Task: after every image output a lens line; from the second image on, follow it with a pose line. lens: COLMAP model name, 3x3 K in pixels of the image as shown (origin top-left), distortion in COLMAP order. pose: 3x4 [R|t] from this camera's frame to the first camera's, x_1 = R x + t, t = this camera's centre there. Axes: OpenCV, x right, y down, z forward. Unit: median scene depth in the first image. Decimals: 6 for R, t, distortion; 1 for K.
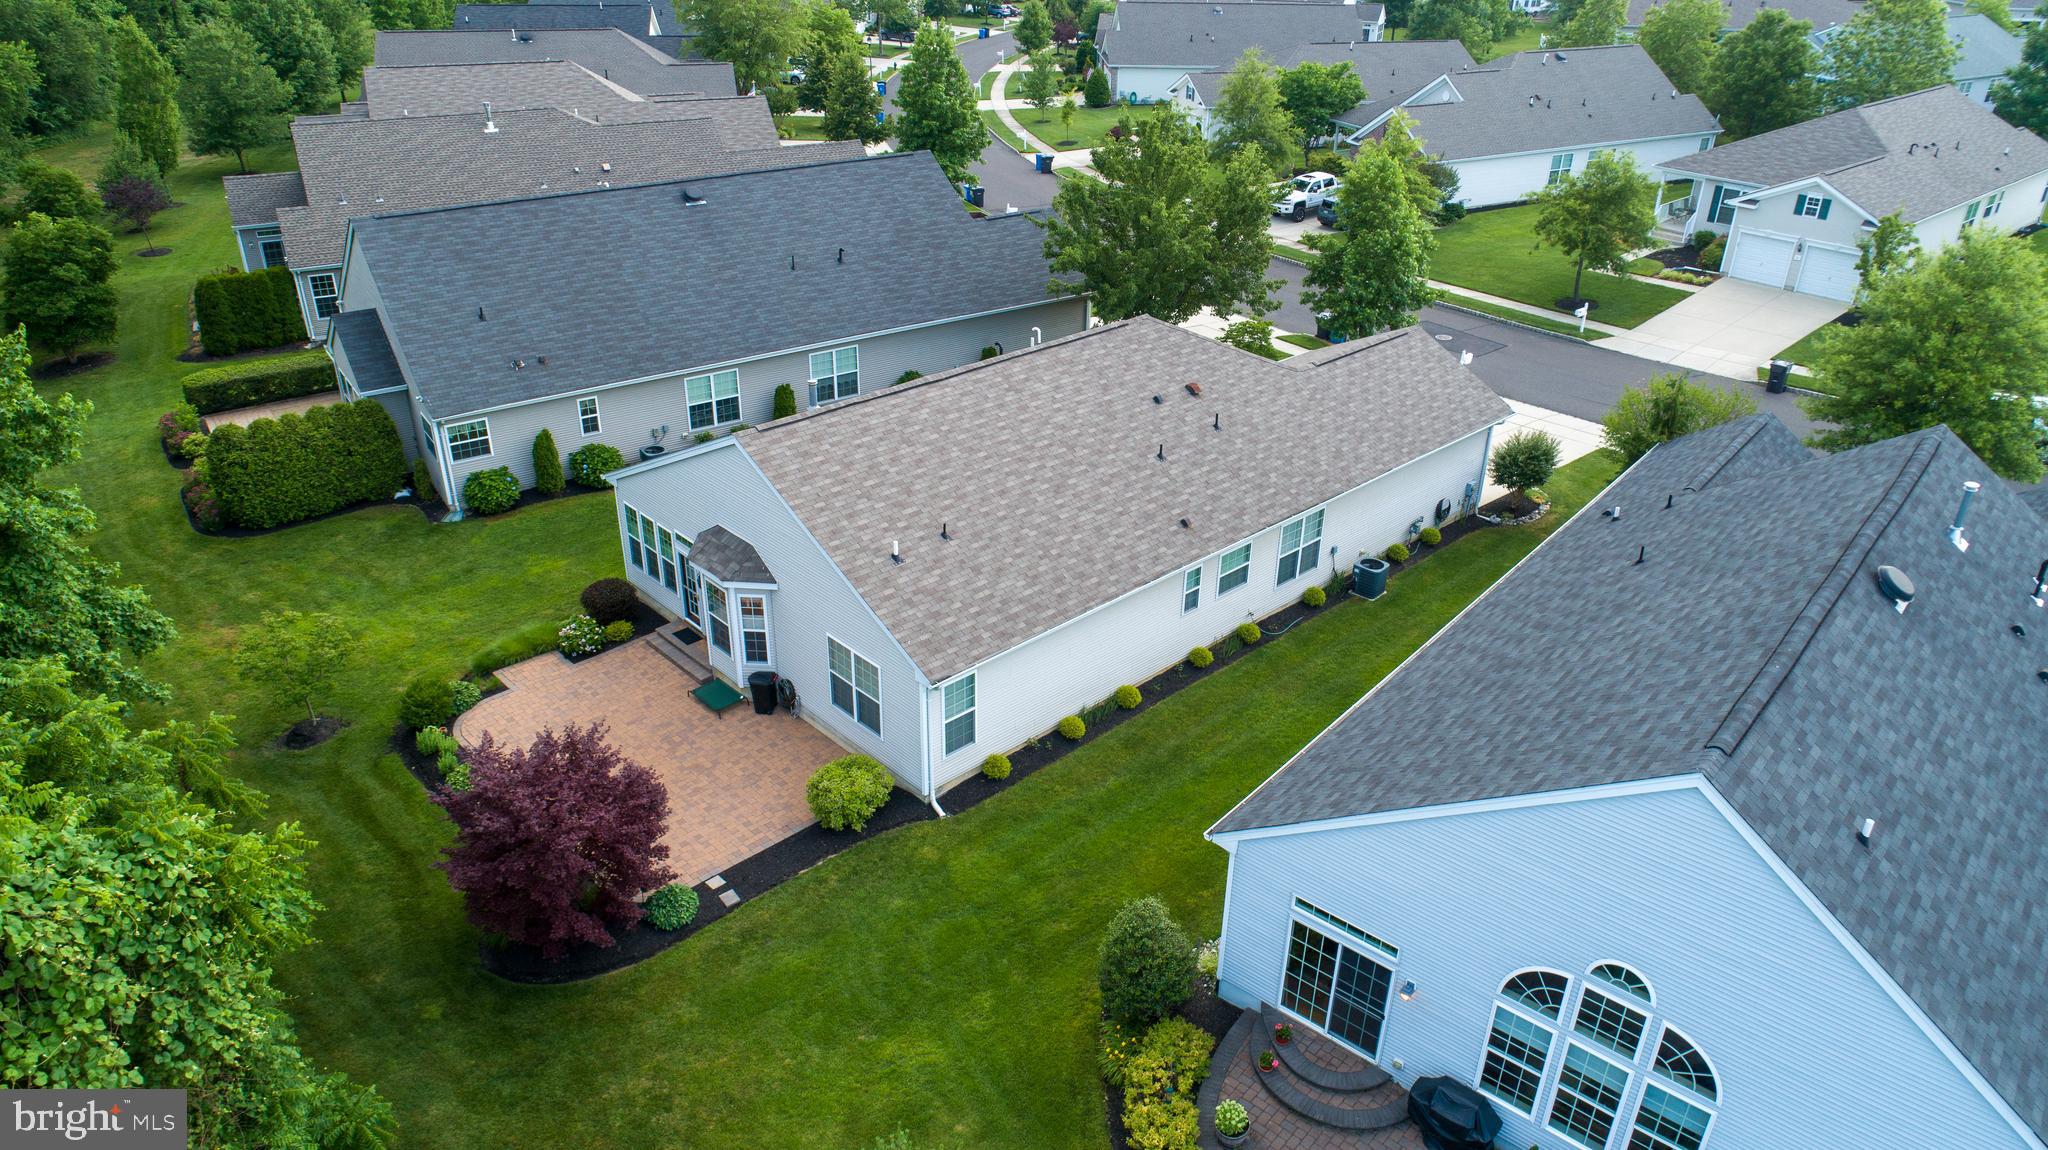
lens RADIAL K [[1363.7, 0, 1019.0], [0, 1363.7, 578.4], [0, 0, 1]] dist [-0.017169, 0.001374]
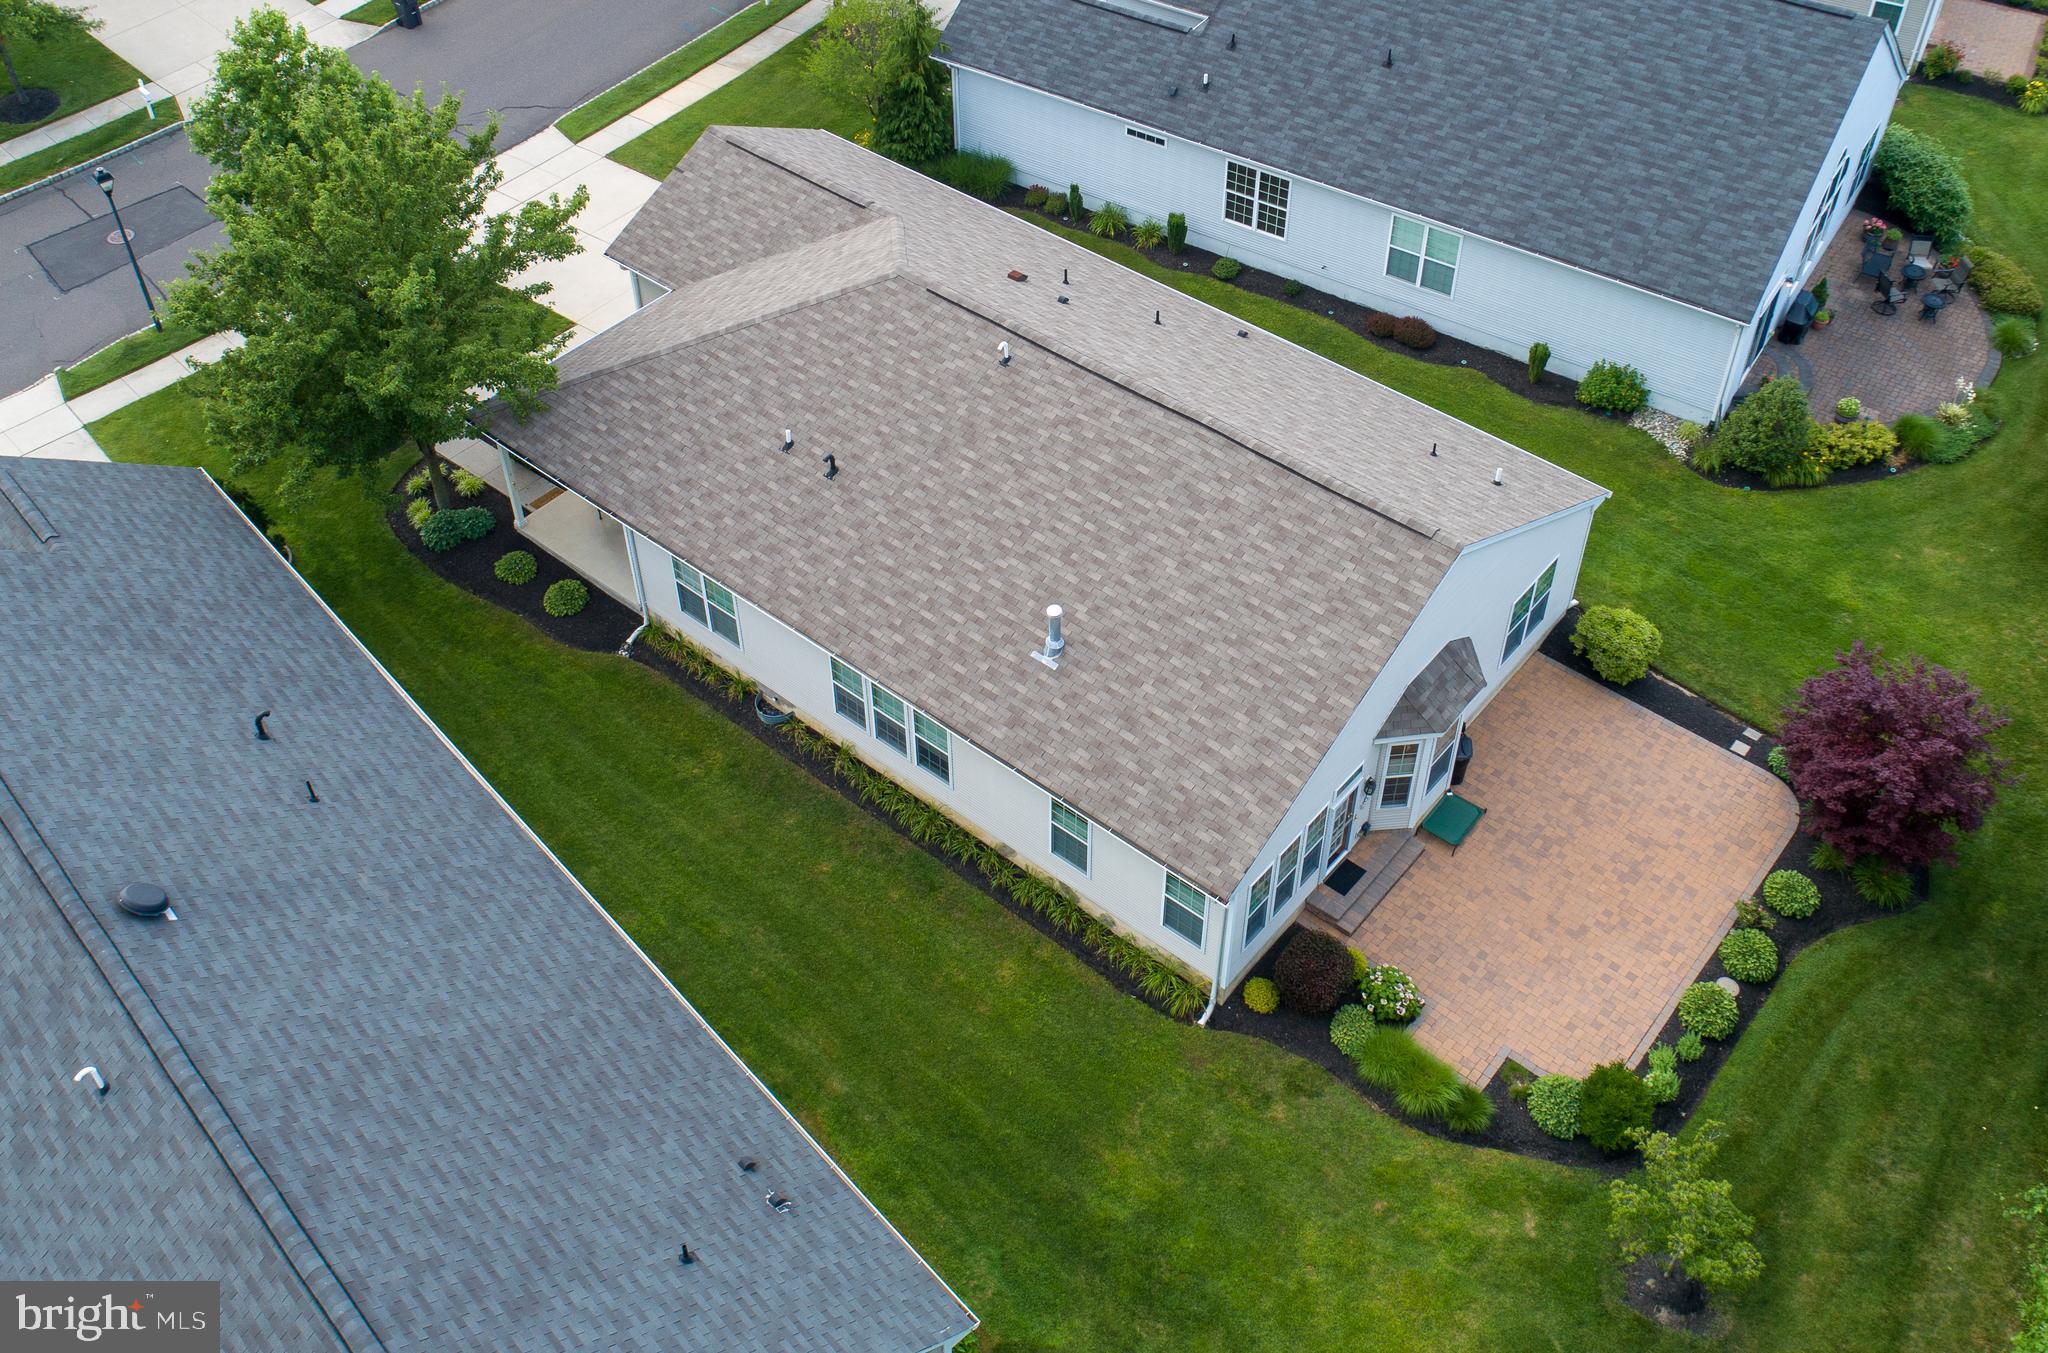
lens RADIAL K [[1933.9, 0, 1042.9], [0, 1933.9, 542.1], [0, 0, 1]] dist [-0.019451, -0.008685]
pose [[-0.130105, -0.678409, 0.723072, -0.910392], [0.465881, 0.601923, 0.648571, -0.875375], [-0.875230, 0.421248, 0.237745, 0.868123]]
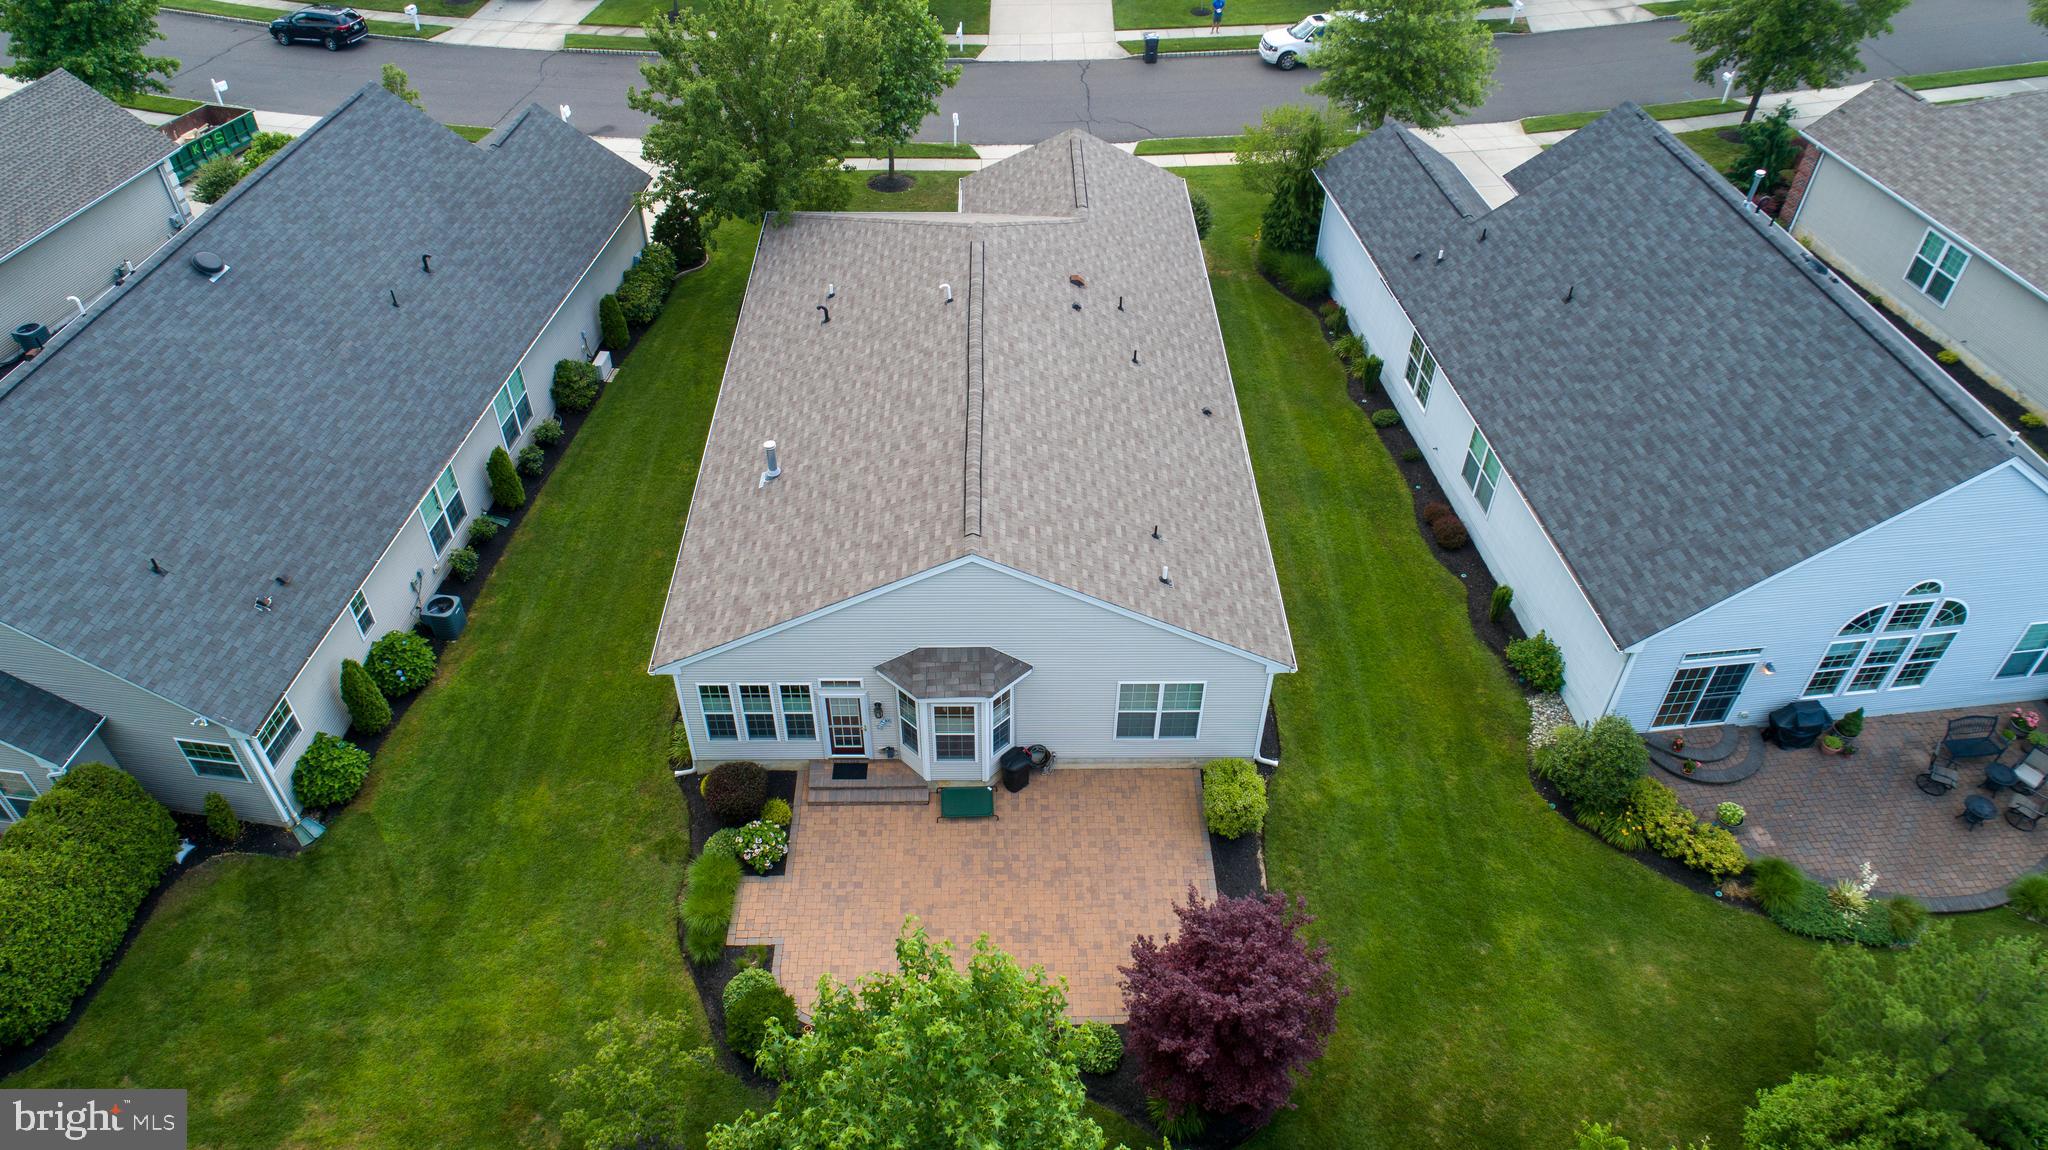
lens RADIAL K [[1363.7, 0, 1033.5], [0, 1363.7, 574.2], [0, 0, 1]] dist [-0.017169, 0.001374]
pose [[0.668973, -0.504368, 0.545975, -0.618659], [0.351552, 0.861889, 0.365457, -0.370813], [-0.654895, -0.052543, 0.753892, 0.278399]]
